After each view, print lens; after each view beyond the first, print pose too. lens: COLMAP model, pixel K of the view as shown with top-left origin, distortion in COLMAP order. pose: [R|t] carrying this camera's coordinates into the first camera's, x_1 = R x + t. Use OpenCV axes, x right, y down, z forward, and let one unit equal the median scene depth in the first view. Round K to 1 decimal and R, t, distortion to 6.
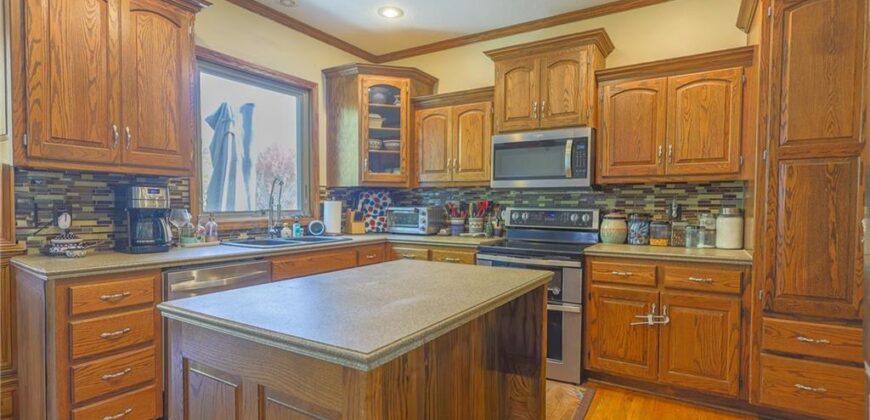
lens RADIAL K [[425.4, 0, 439.0], [0, 425.4, 222.7], [0, 0, 1]] dist [0.002188, -0.001290]
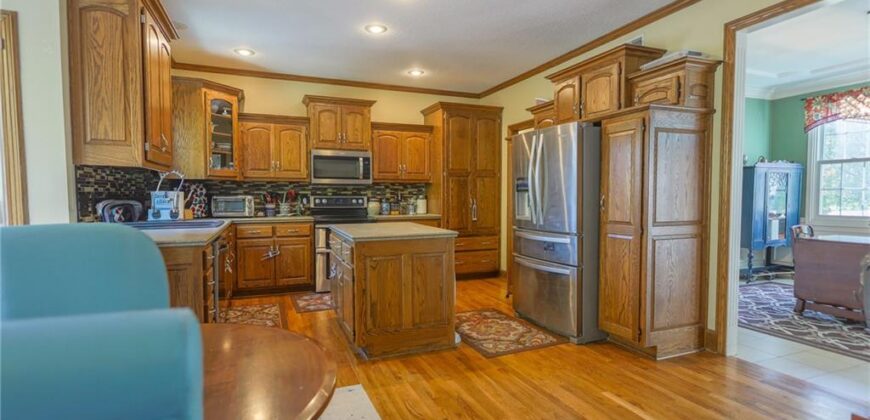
lens RADIAL K [[425.4, 0, 423.7], [0, 425.4, 220.4], [0, 0, 1]] dist [0.002188, -0.001290]
pose [[0.594355, -0.053380, 0.802429, -0.931269], [0.036951, 0.998554, 0.039057, 0.008635], [-0.803353, 0.006437, 0.595468, -0.266723]]
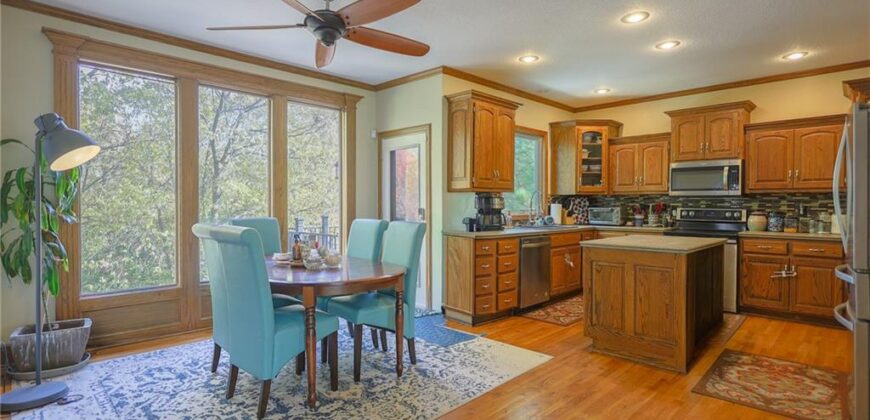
lens RADIAL K [[425.4, 0, 442.3], [0, 425.4, 210.9], [0, 0, 1]] dist [0.002188, -0.001290]
pose [[0.973166, 0.003020, -0.230084, -0.356688], [-0.009294, 0.999614, -0.026189, 0.026415], [0.229916, 0.027625, 0.972818, -0.790555]]
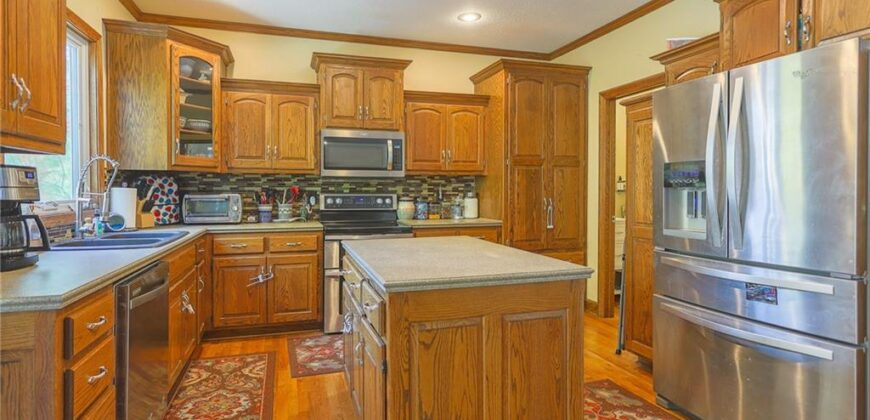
lens RADIAL K [[425.4, 0, 397.7], [0, 425.4, 197.5], [0, 0, 1]] dist [0.002188, -0.001290]
pose [[0.677084, -0.017257, 0.735703, -0.582523], [0.035197, 0.999340, -0.008952, -0.009367], [-0.735064, 0.031955, 0.677245, 0.112269]]
